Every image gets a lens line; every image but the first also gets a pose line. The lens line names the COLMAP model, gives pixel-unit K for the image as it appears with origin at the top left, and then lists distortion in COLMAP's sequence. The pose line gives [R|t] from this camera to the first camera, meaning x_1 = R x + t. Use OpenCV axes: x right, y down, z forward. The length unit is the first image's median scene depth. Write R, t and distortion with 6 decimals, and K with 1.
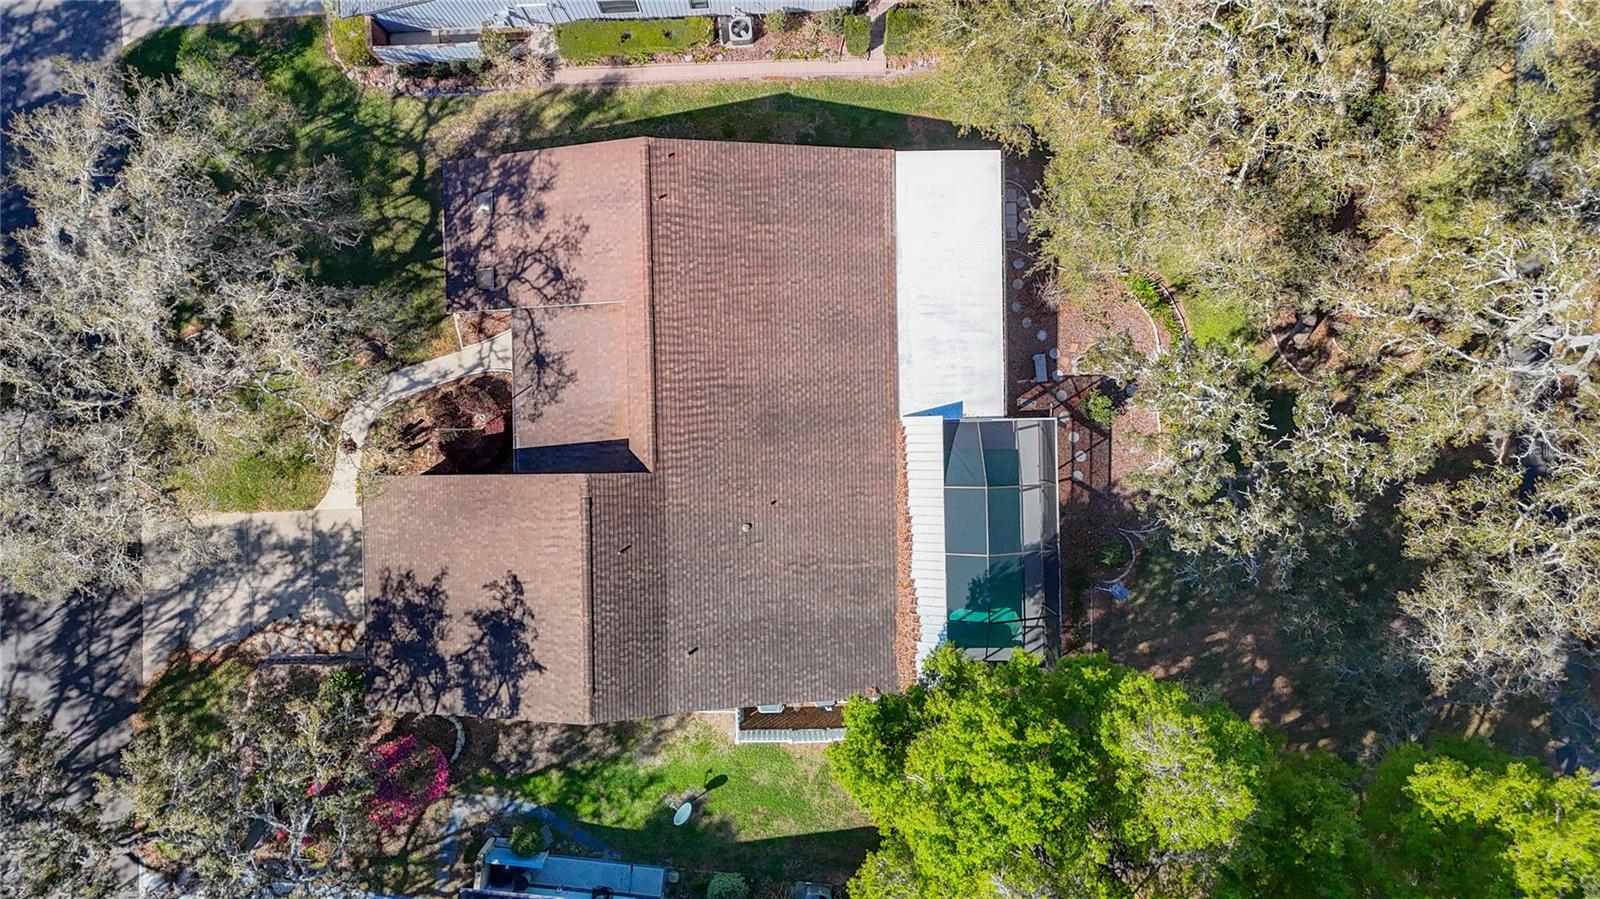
lens RADIAL K [[1184.8, 0, 836.5], [0, 1184.8, 437.1], [0, 0, 1]] dist [0.015316, -0.004962]
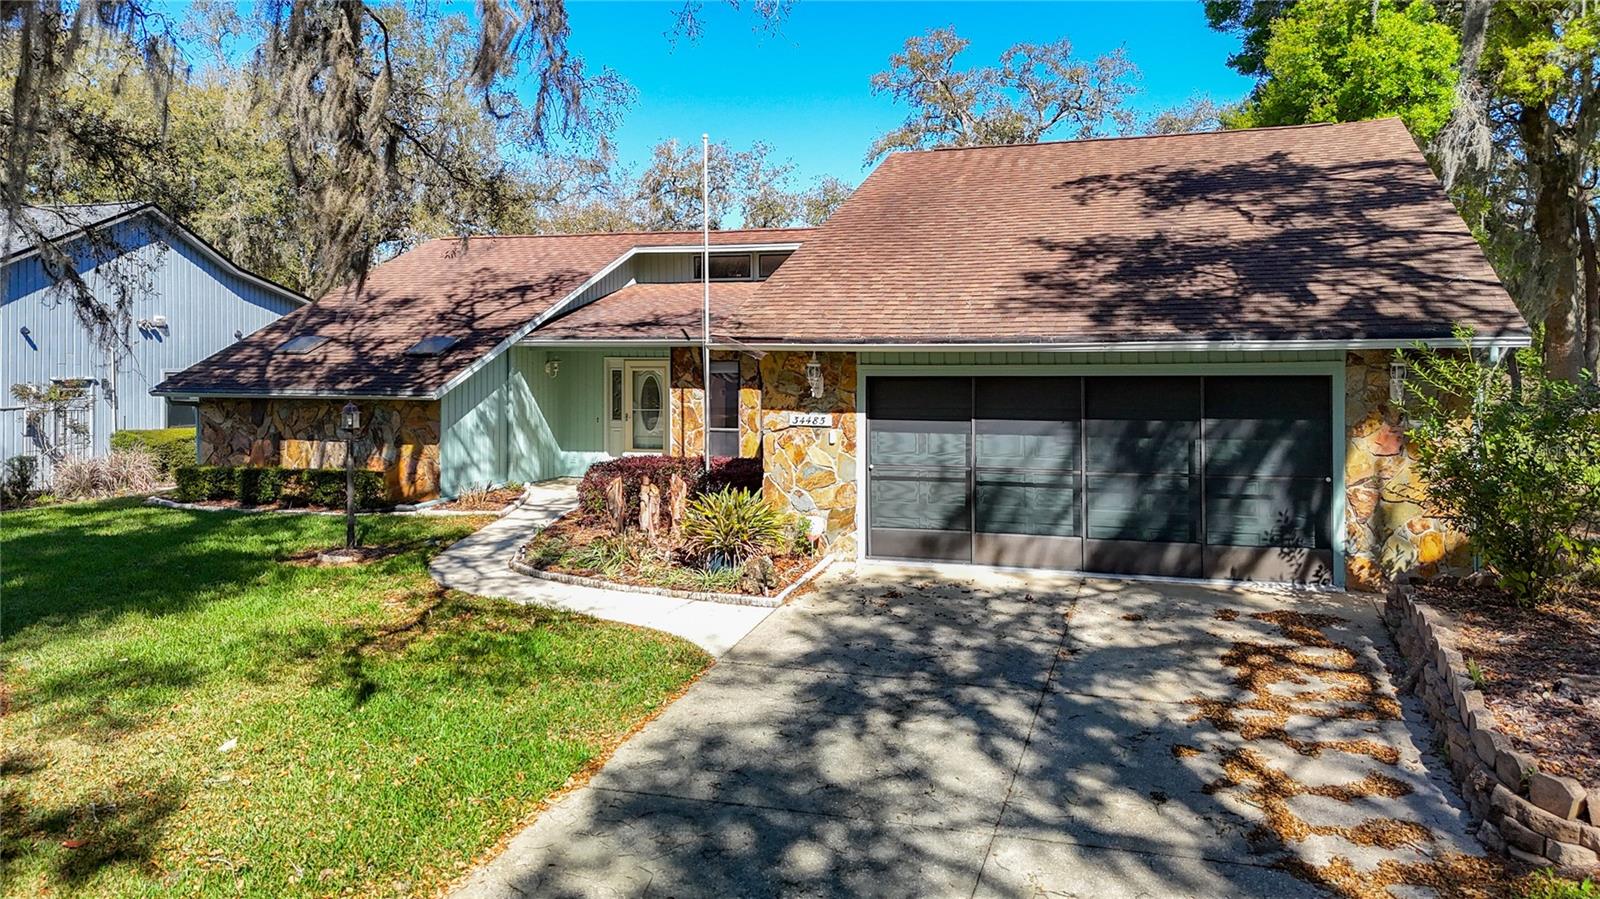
lens RADIAL K [[1199.6, 0, 817.3], [0, 1199.6, 389.1], [0, 0, 1]] dist [0.041185, -0.009628]
pose [[0.333706, -0.068013, 0.940220, -0.657792], [0.942498, 0.004634, -0.334179, 0.161806], [0.018372, 0.997674, 0.065648, 0.933730]]
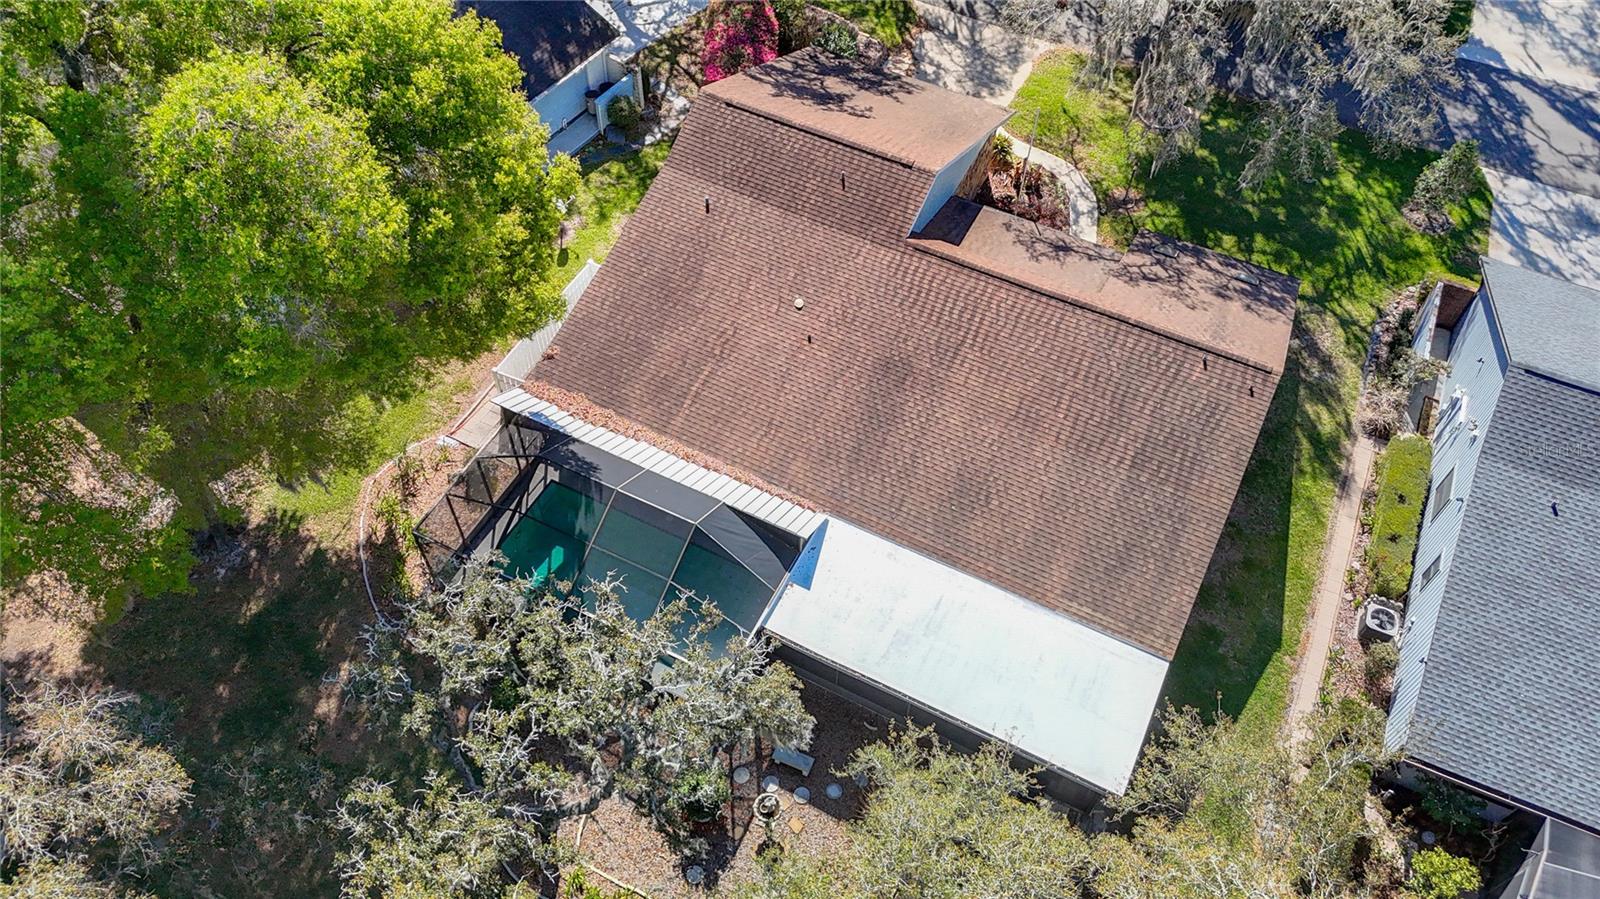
lens RADIAL K [[1164.1, 0, 801.1], [0, 1164.1, 475.6], [0, 0, 1]] dist [0.056047, -0.051805]
pose [[-0.463458, 0.692148, -0.553297, 0.436342], [-0.885005, -0.392855, 0.249864, -0.168991], [-0.044423, 0.605472, 0.794626, 0.372154]]
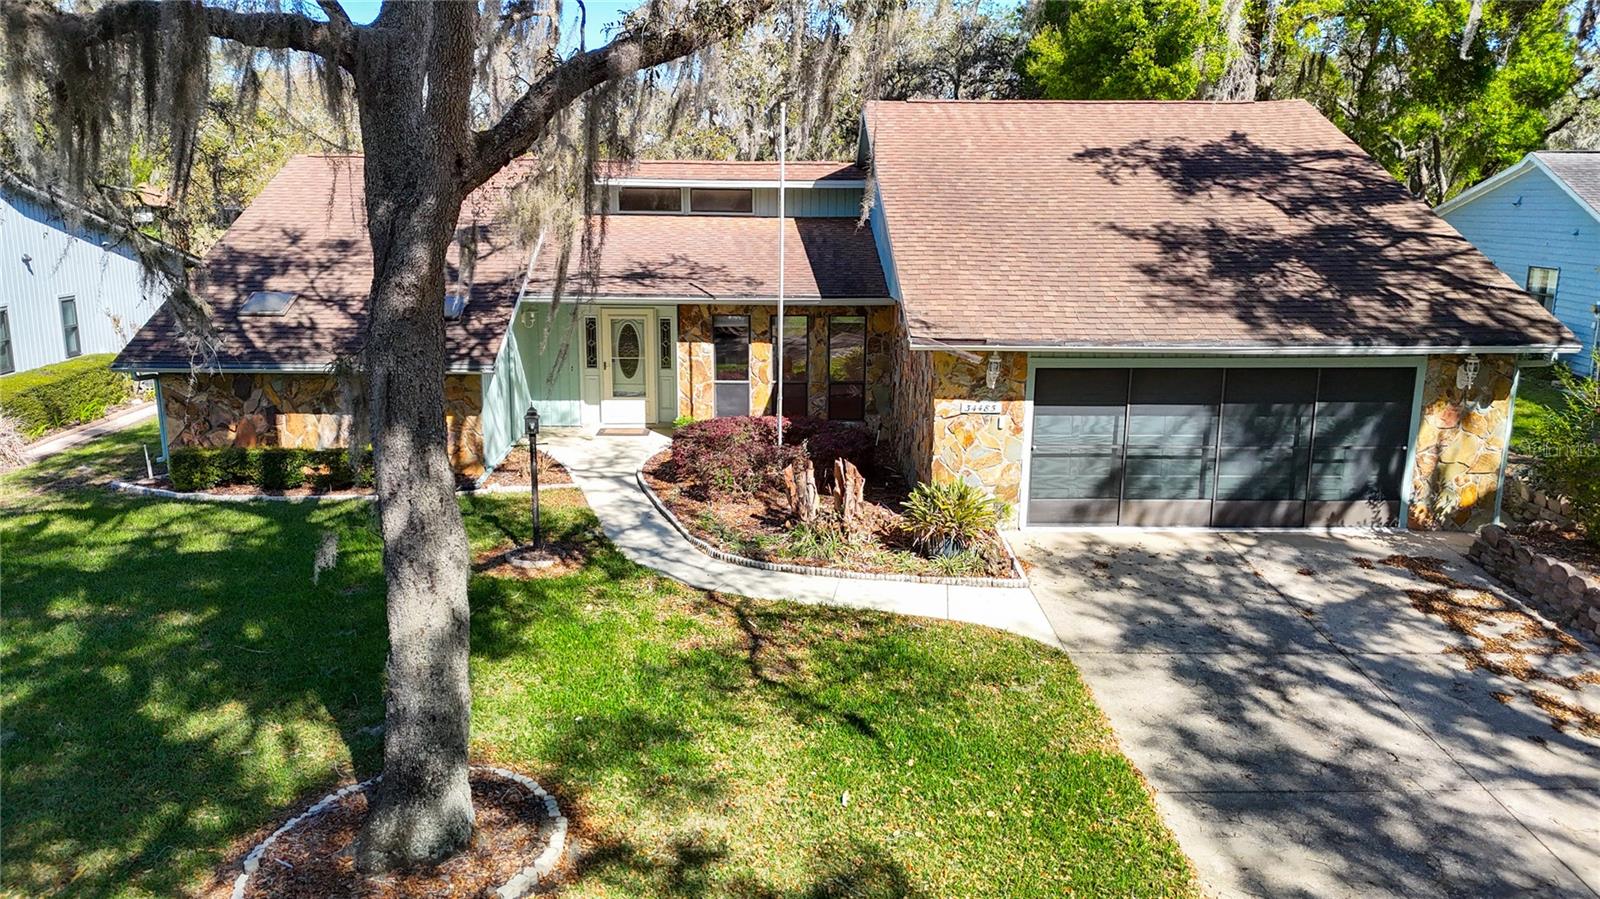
lens RADIAL K [[1164.1, 0, 801.1], [0, 1164.1, 475.6], [0, 0, 1]] dist [0.056047, -0.051805]
pose [[-0.006099, -0.269005, 0.963120, -0.695038], [0.999969, 0.003099, 0.007198, -0.000445], [-0.004921, 0.963134, 0.268978, 0.890266]]
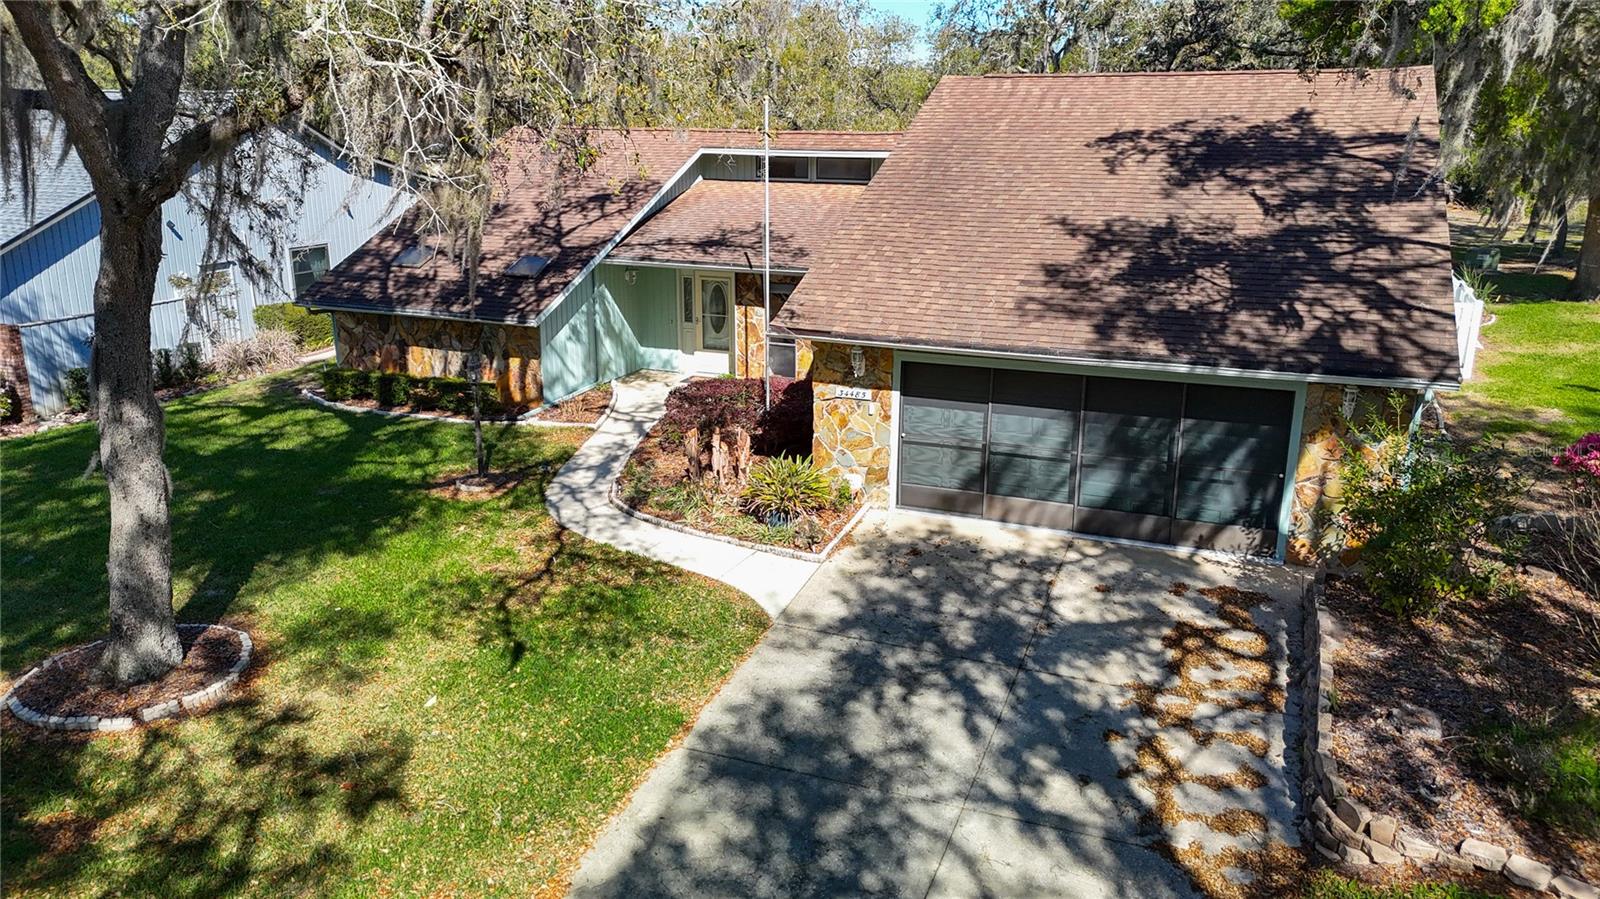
lens RADIAL K [[1155.7, 0, 803.2], [0, 1155.7, 479.4], [0, 0, 1]] dist [0.041328, -0.005205]
pose [[0.393369, -0.309599, 0.865684, -0.690068], [0.919303, 0.120233, -0.374734, 0.178836], [0.011934, 0.943235, 0.331911, 0.867476]]
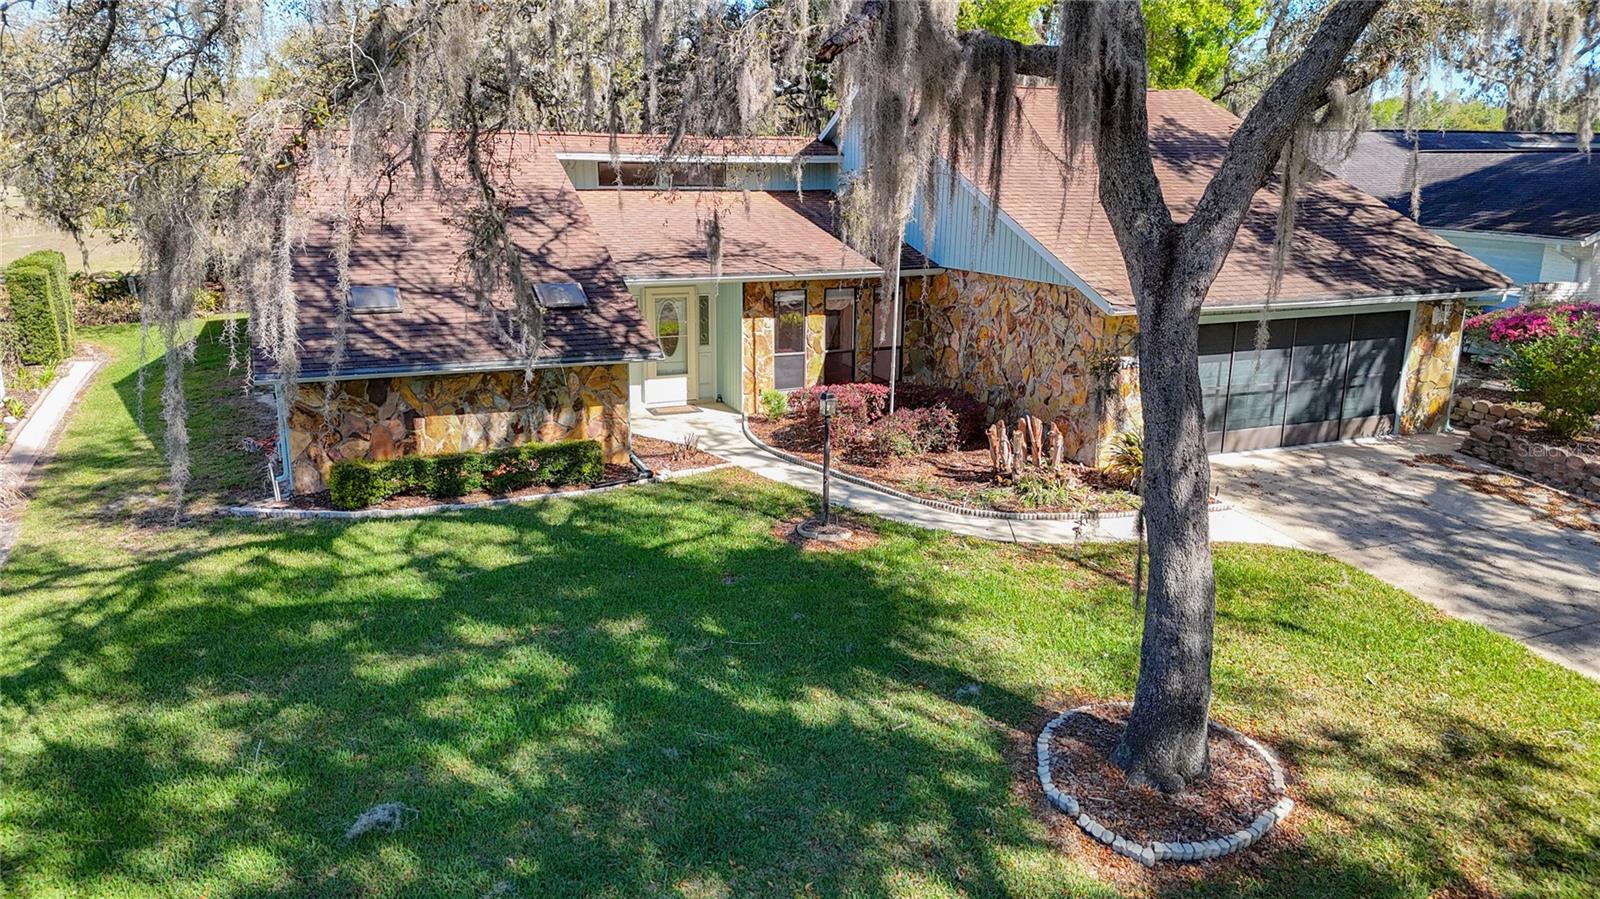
lens RADIAL K [[1164.1, 0, 801.1], [0, 1164.1, 475.6], [0, 0, 1]] dist [0.056047, -0.051805]
pose [[-0.375550, -0.287271, 0.881157, -0.681406], [0.926564, -0.094851, 0.363980, -0.199644], [-0.020983, 0.953141, 0.301797, 0.881312]]
